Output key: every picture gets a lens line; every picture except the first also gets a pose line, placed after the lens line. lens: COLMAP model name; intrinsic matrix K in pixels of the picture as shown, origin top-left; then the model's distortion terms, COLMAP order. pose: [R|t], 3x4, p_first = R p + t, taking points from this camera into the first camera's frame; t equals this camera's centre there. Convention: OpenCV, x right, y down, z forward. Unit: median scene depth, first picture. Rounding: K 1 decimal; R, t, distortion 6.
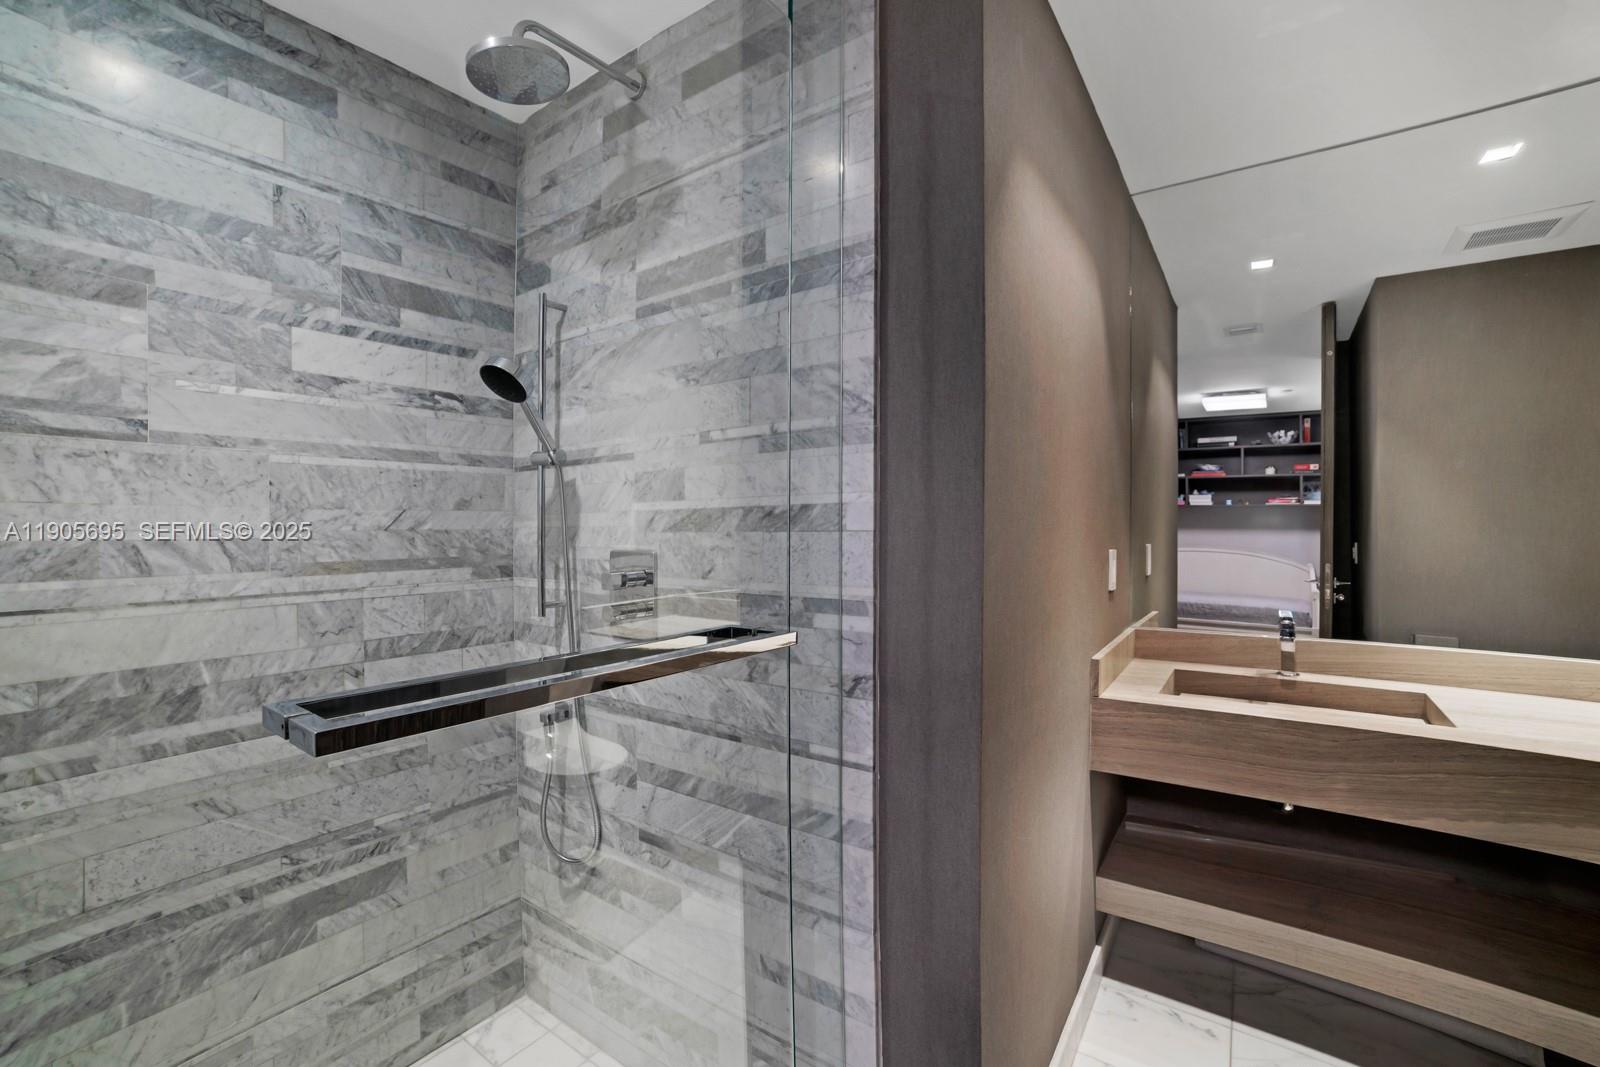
lens RADIAL K [[661.0, 0, 800.0], [0, 661.0, 531.6], [0, 0, 1]] dist [-0.001500, -0.000062]
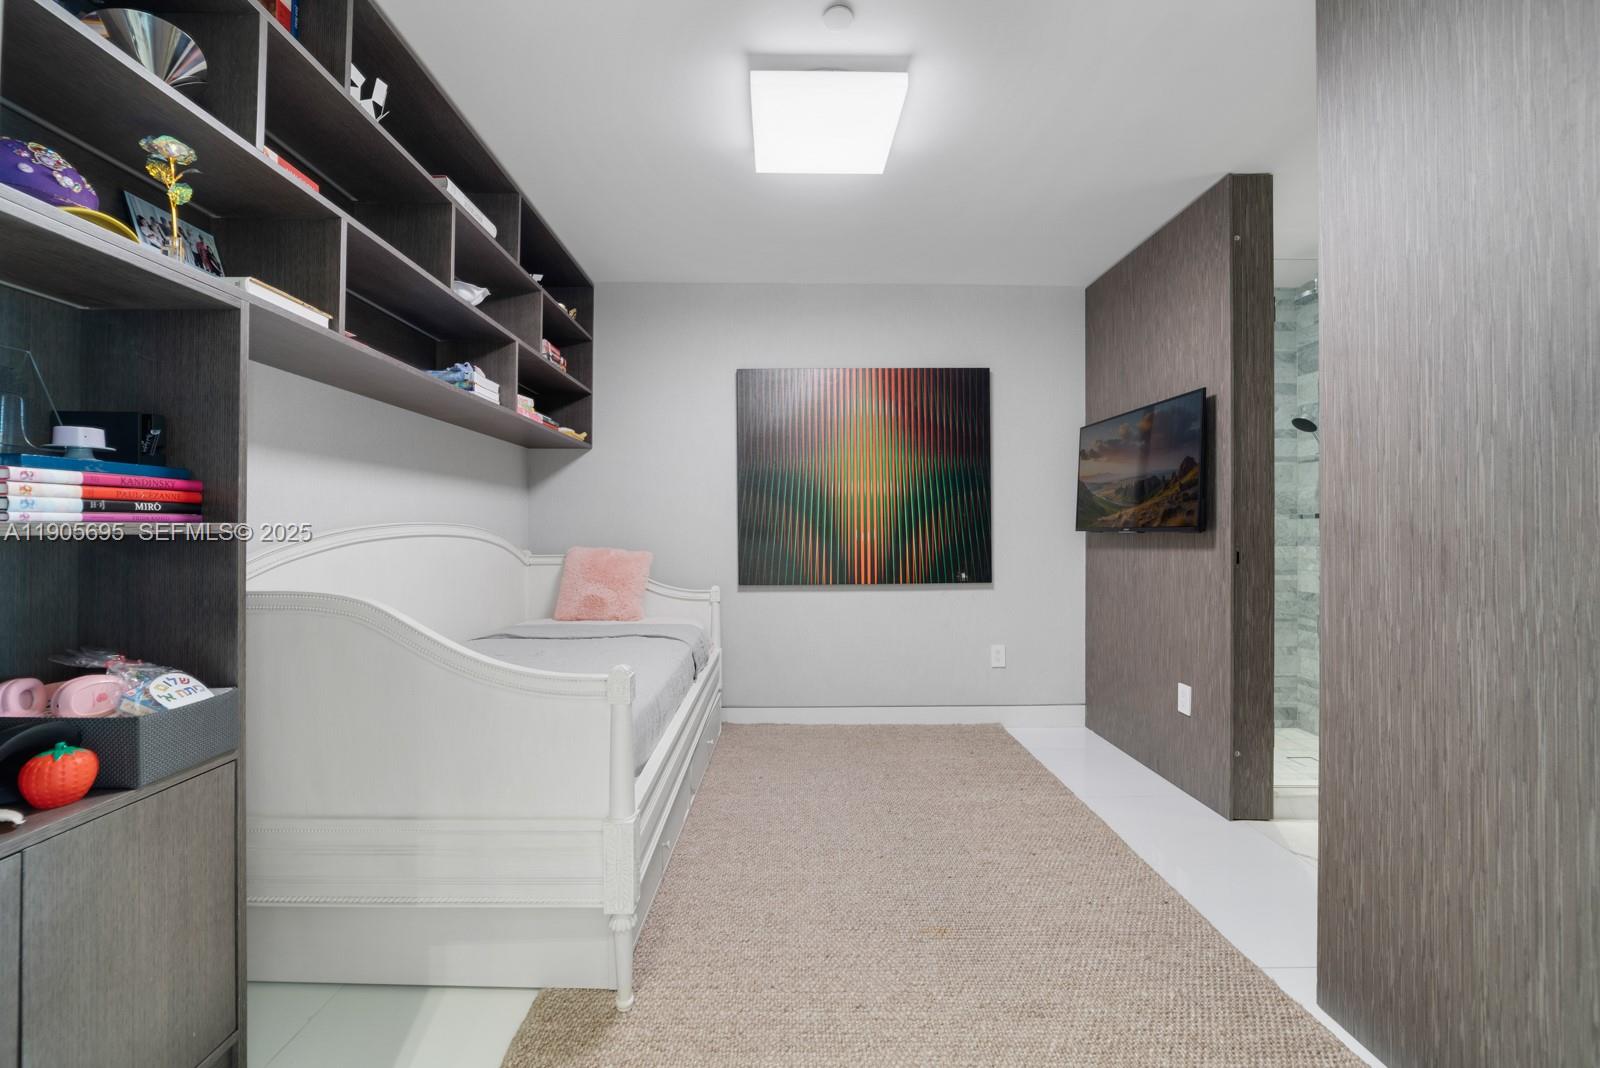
lens RADIAL K [[630.1, 0, 794.0], [0, 630.1, 525.3], [0, 0, 1]] dist [-0.012388, 0.000377]
pose [[0.592038, 0.005007, -0.805895, 0.203617], [-0.010224, 0.999947, -0.001298, 0.118101], [0.805845, 0.009008, 0.592058, -1.396494]]
